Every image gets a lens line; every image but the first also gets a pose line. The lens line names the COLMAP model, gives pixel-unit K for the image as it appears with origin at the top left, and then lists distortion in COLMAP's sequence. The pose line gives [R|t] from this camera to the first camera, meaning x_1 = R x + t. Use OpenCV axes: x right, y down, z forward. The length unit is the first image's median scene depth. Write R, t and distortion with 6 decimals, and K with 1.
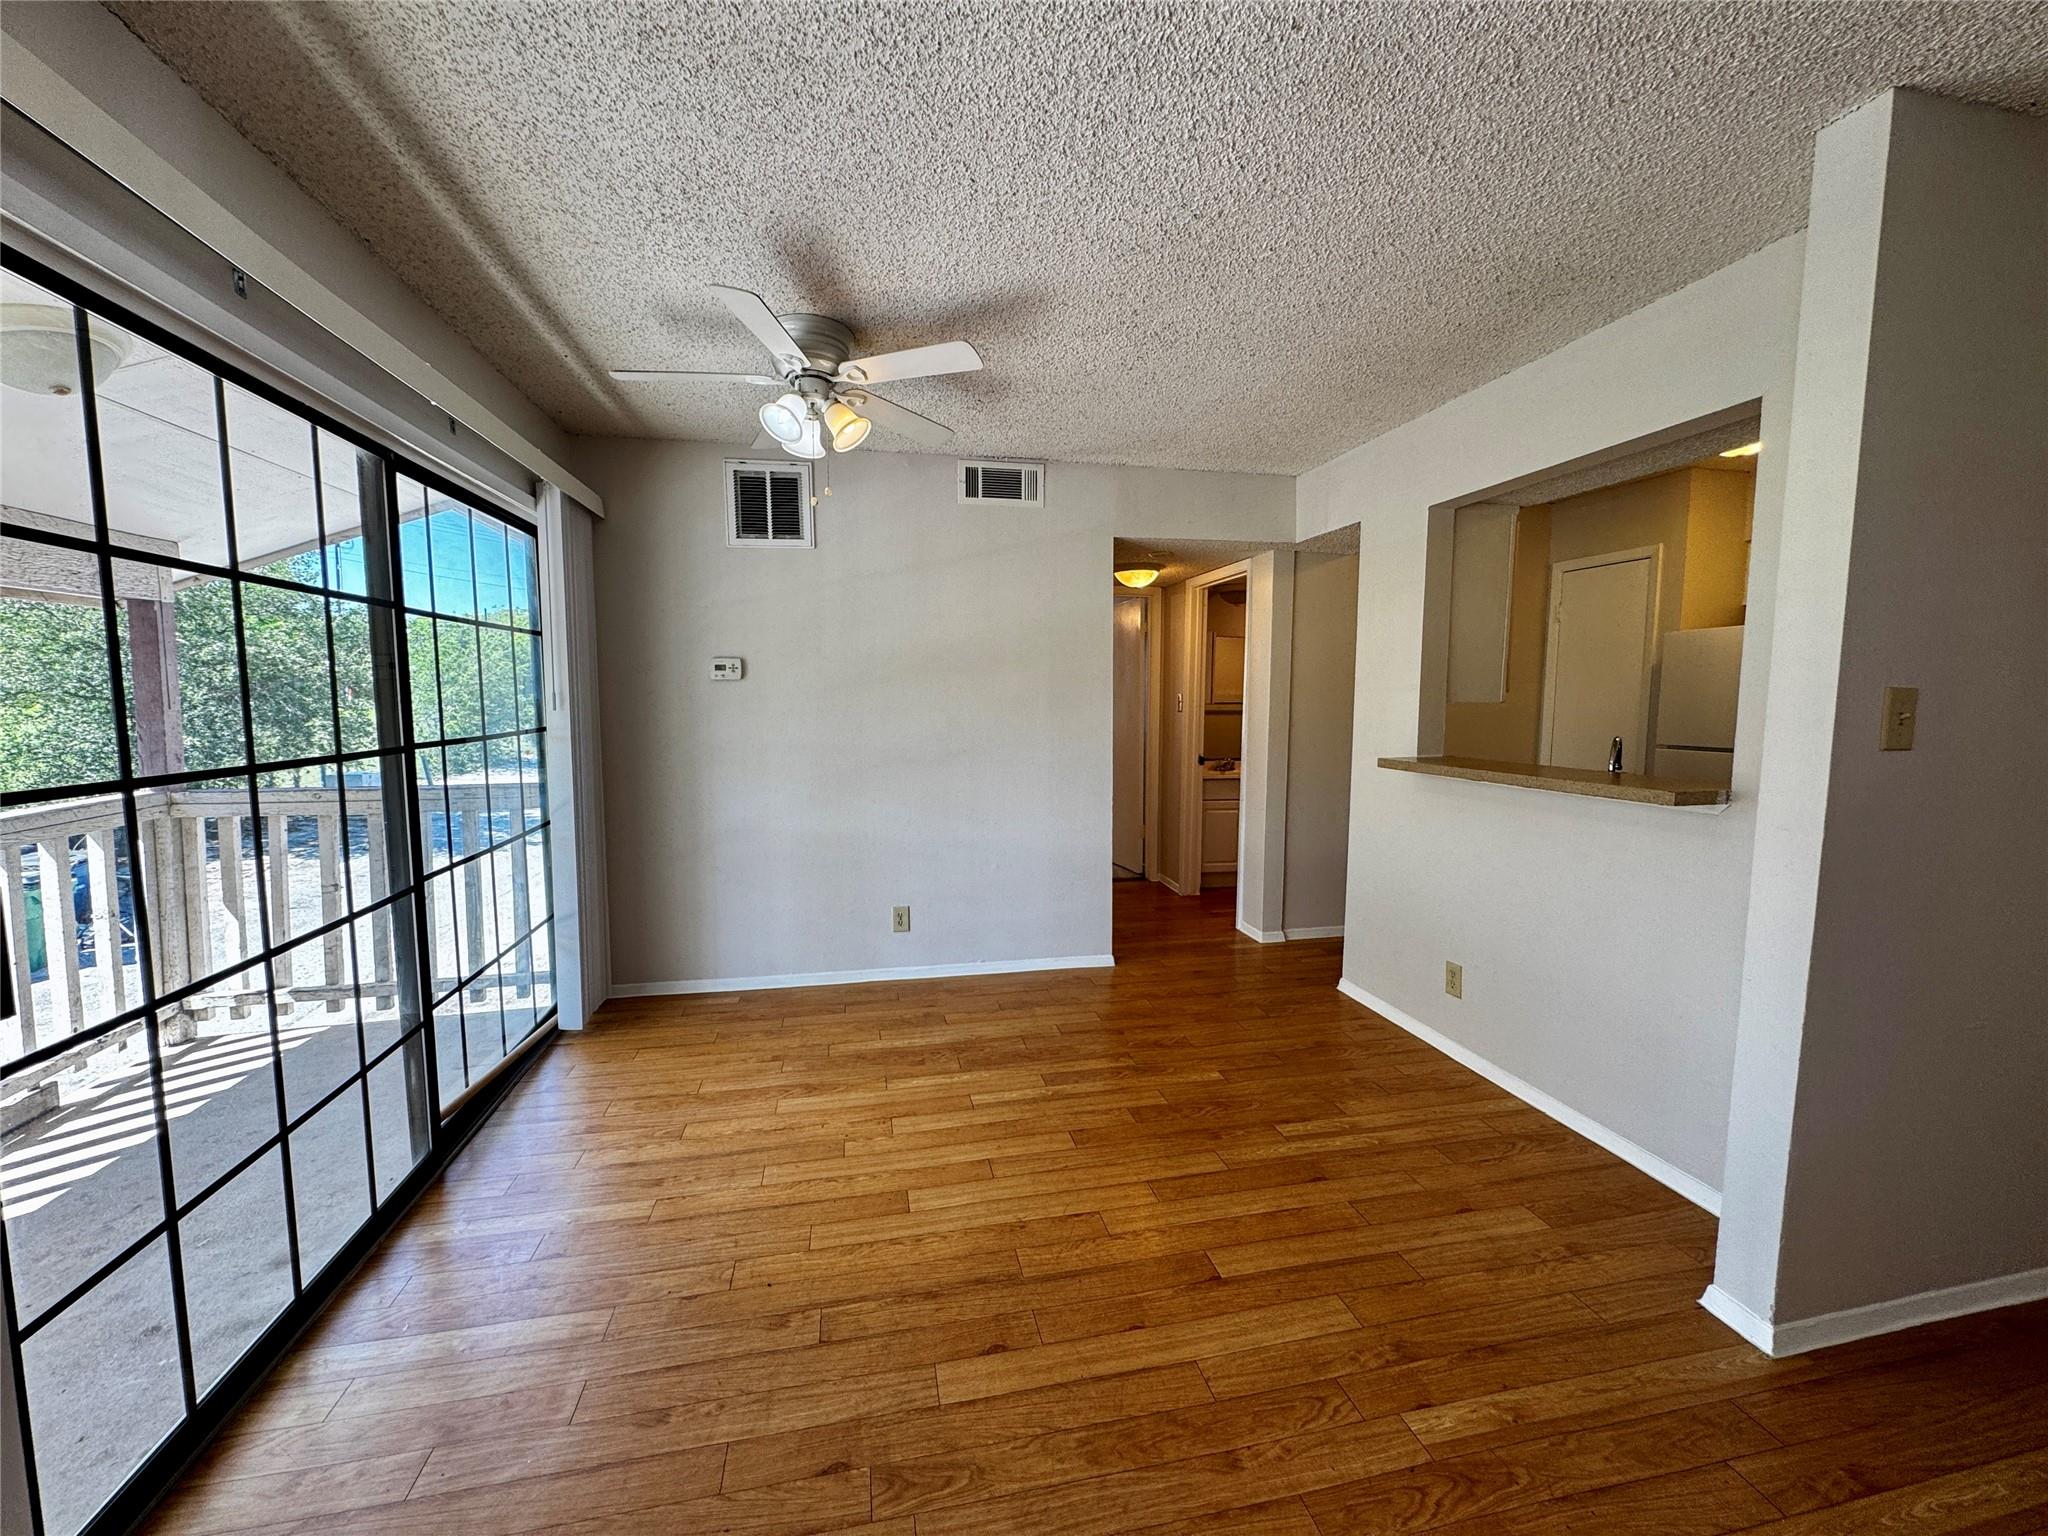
lens RADIAL K [[814.0, 0, 1024.0], [0, 814.0, 768.0], [0, 0, 1]] dist [-0.003502, 0.000264]
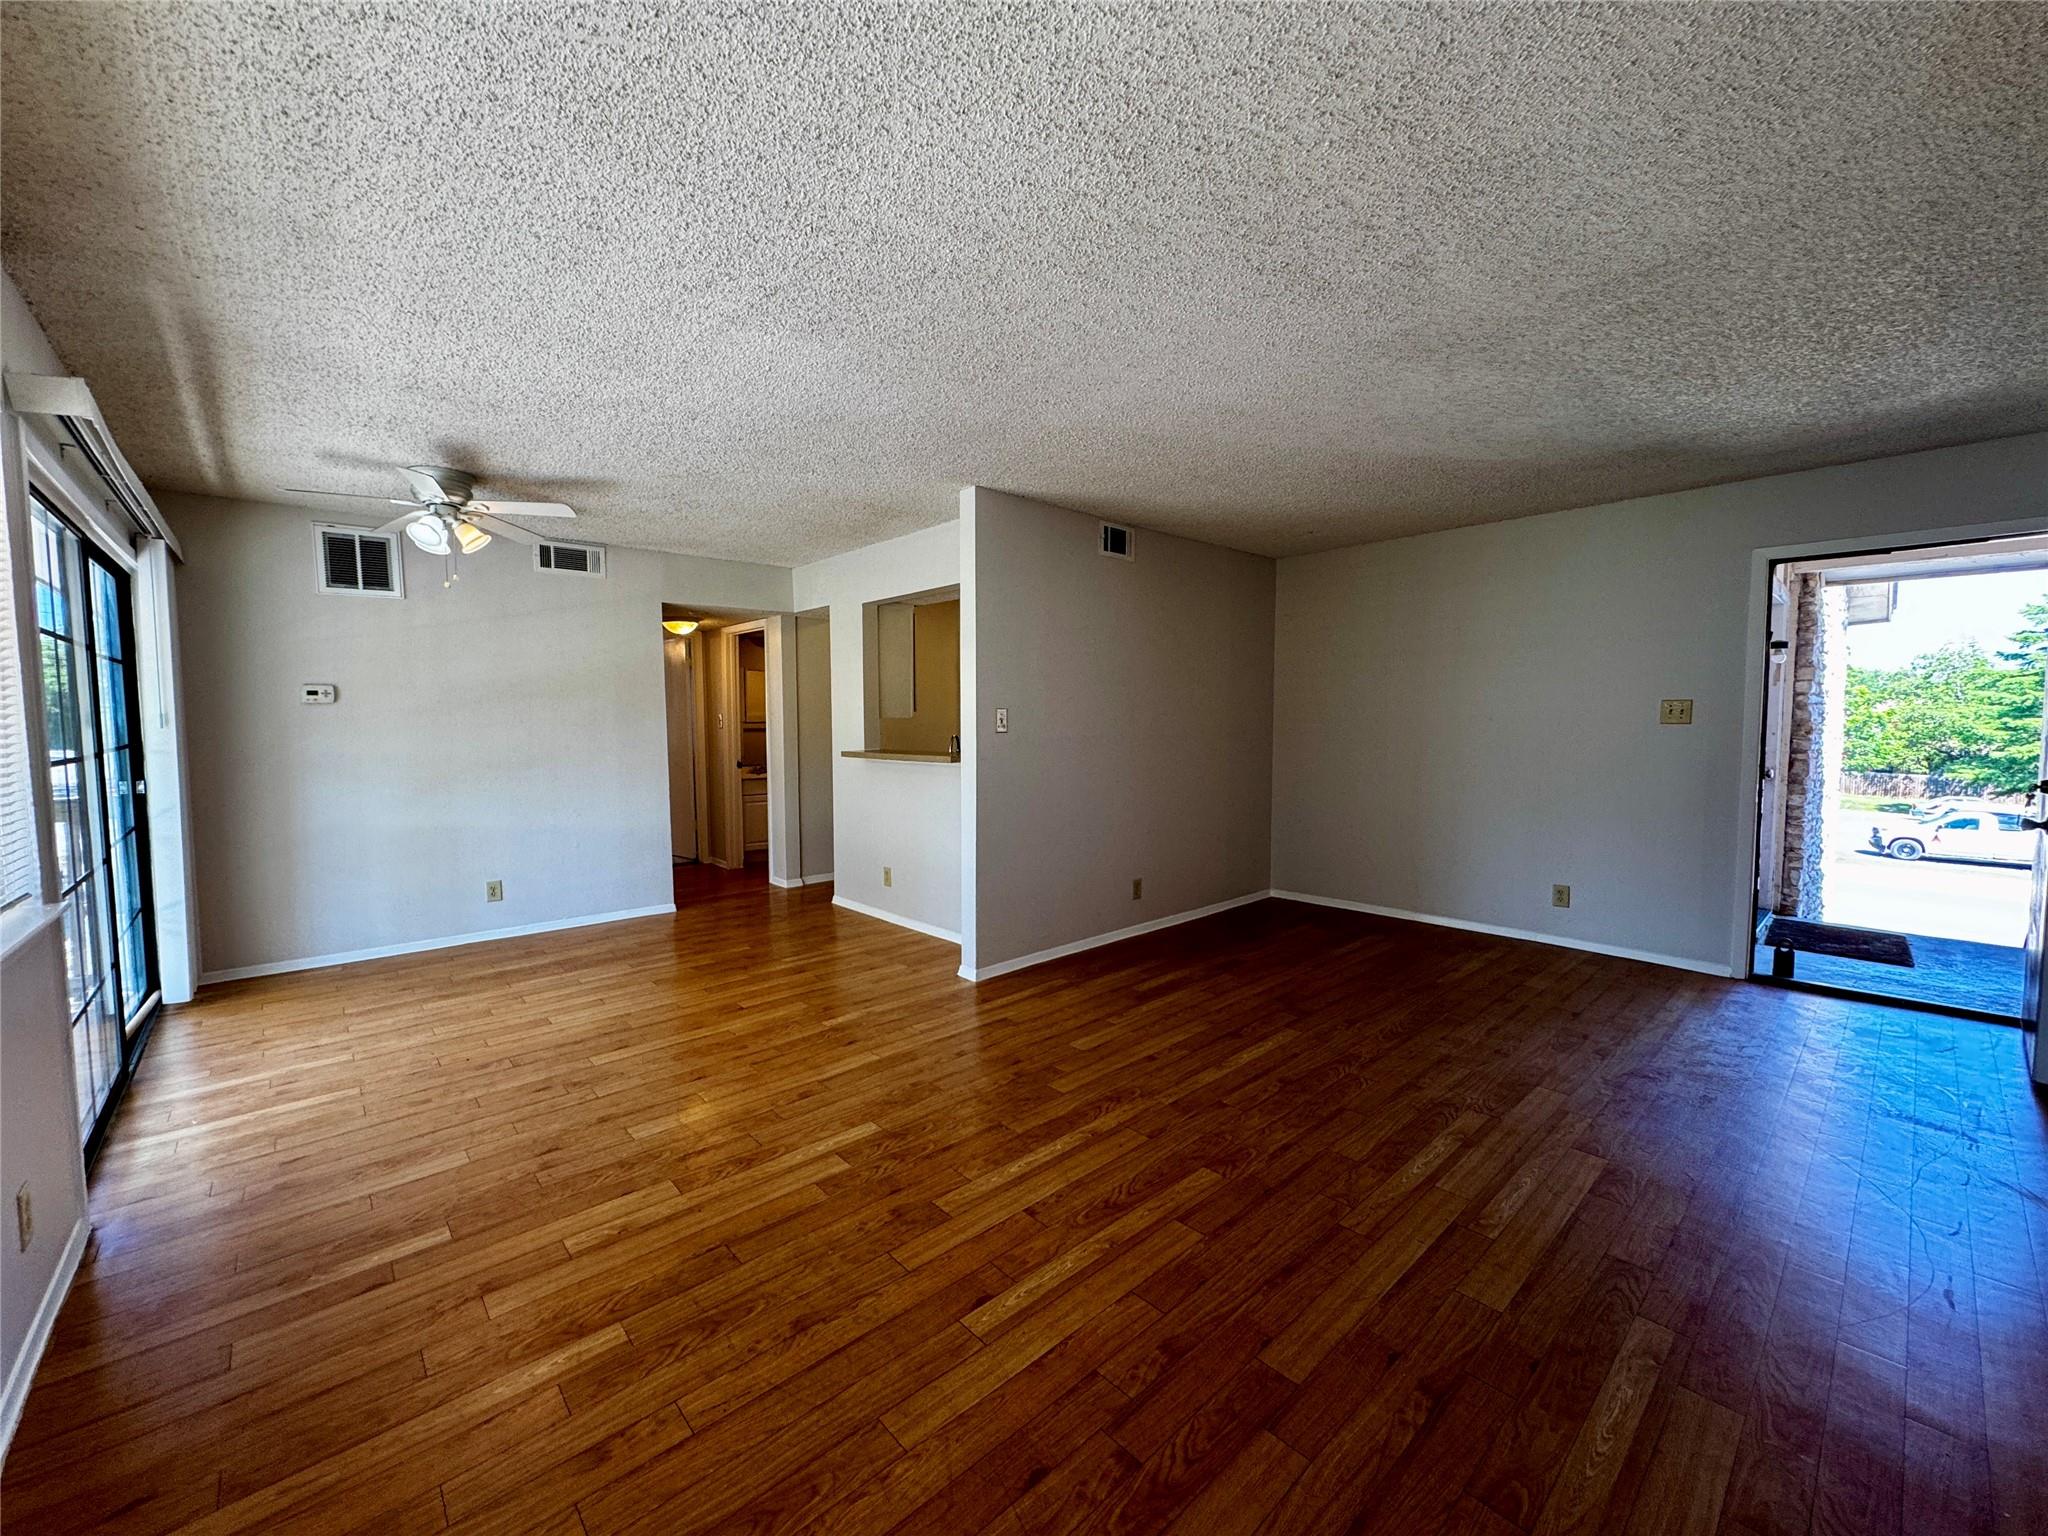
lens RADIAL K [[814.0, 0, 1024.0], [0, 814.0, 768.0], [0, 0, 1]] dist [-0.003502, 0.000264]
pose [[0.862507, -0.036731, 0.504711, -0.105979], [0.050642, 0.998621, -0.013867, 0.079872], [-0.503506, 0.037519, 0.863177, -0.782829]]
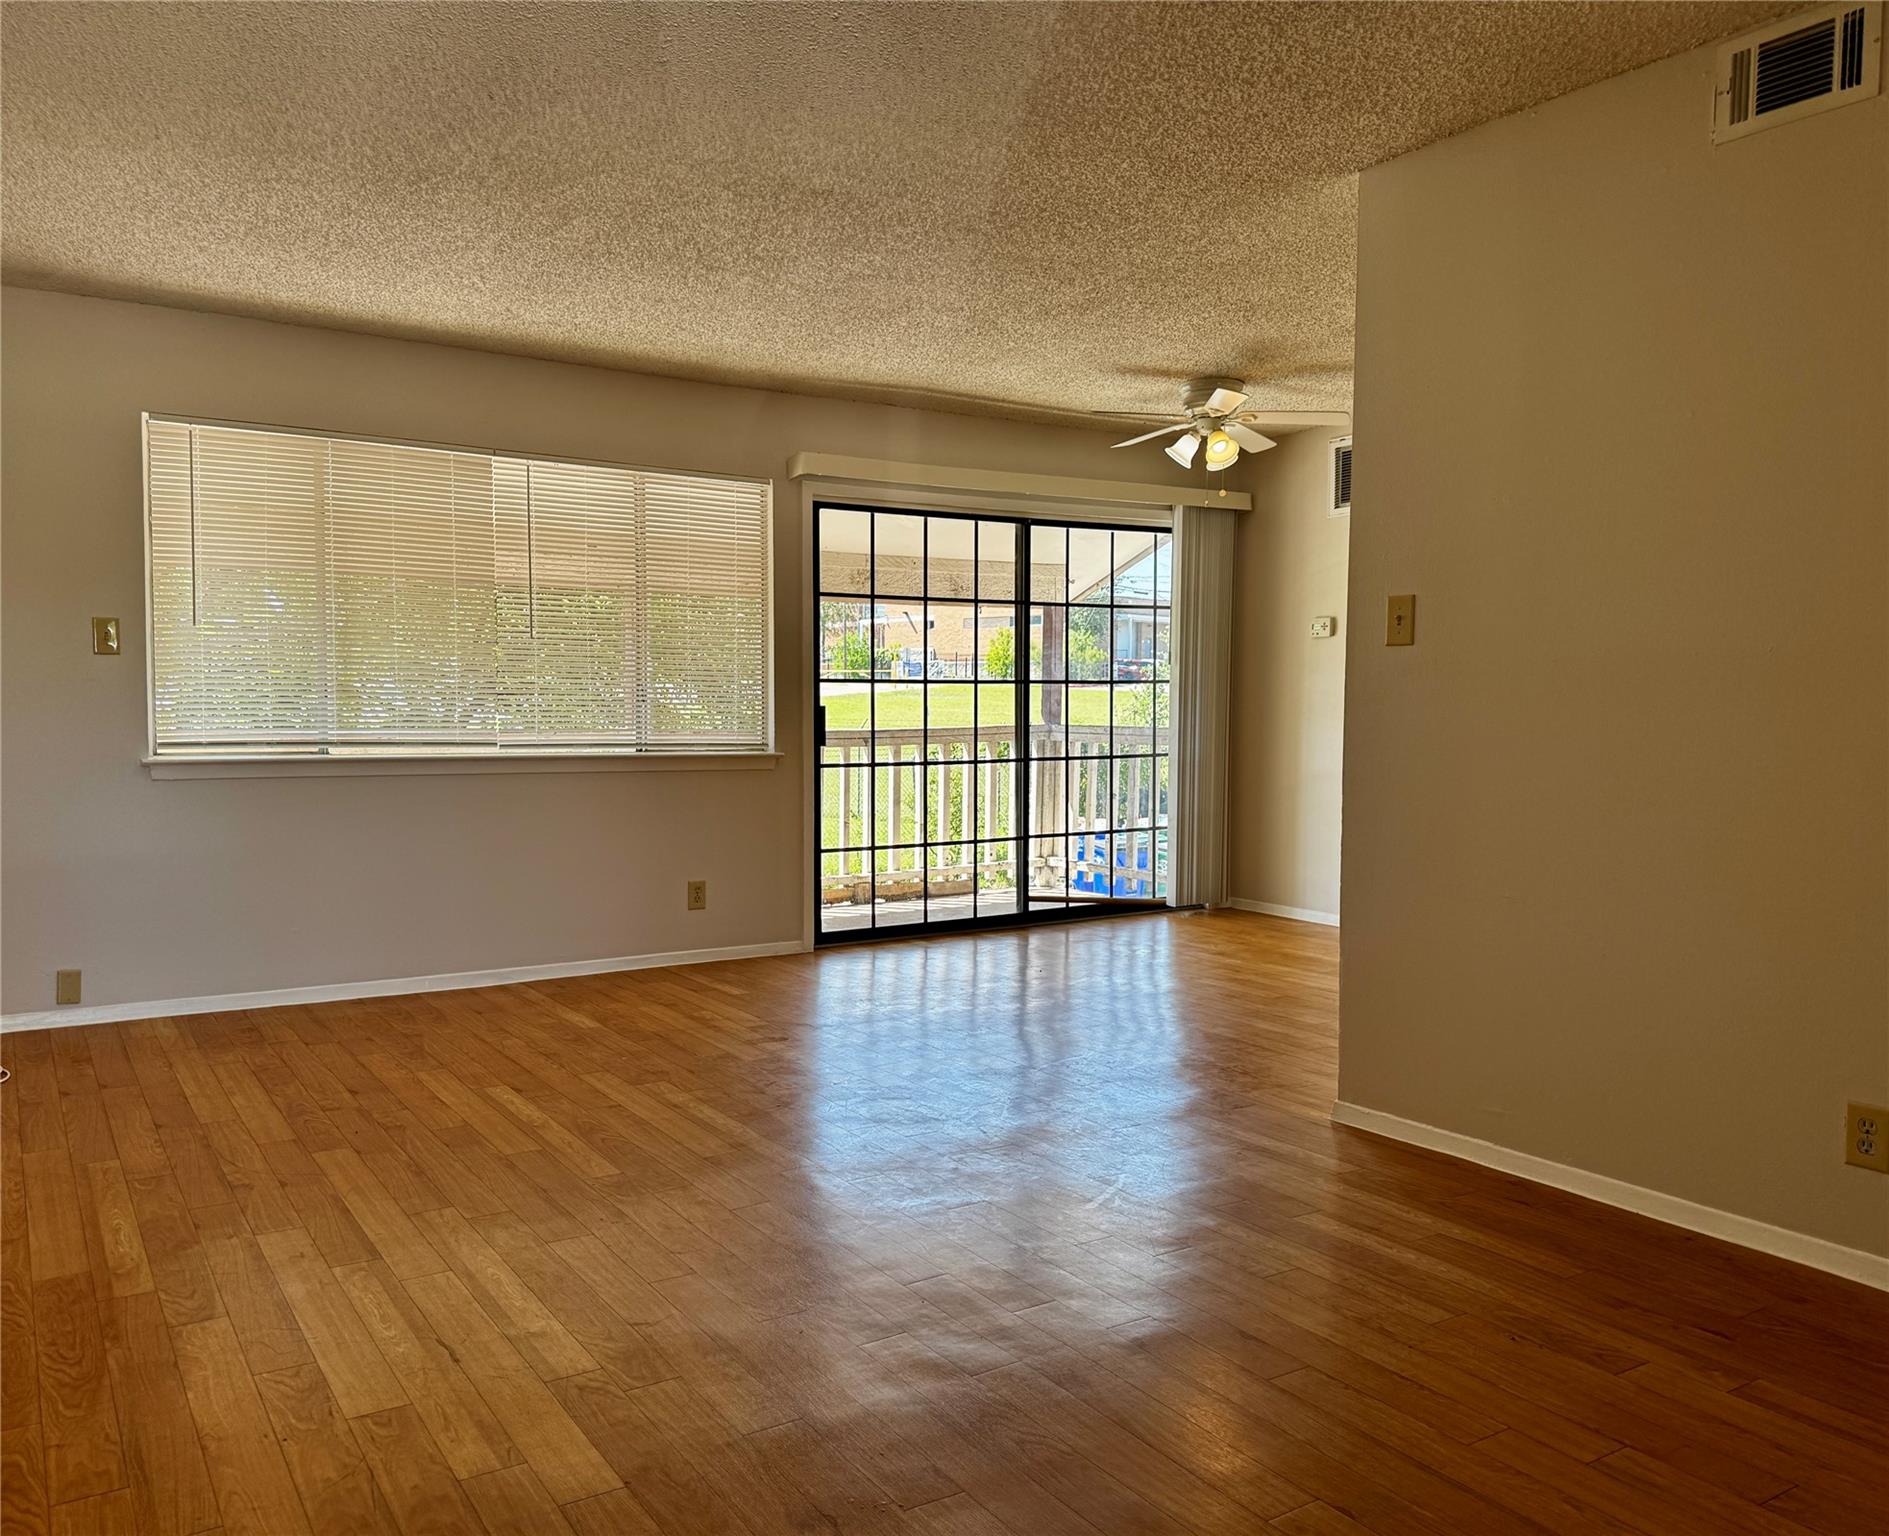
lens RADIAL K [[1495.7, 0, 891.9], [0, 1495.7, 769.0], [0, 0, 1]] dist [0.023501, -0.001025]
pose [[0.331630, 0.043726, -0.942396, 1.865032], [-0.089539, 0.995875, 0.014699, 0.129061], [0.939151, 0.079507, 0.334178, -0.318512]]
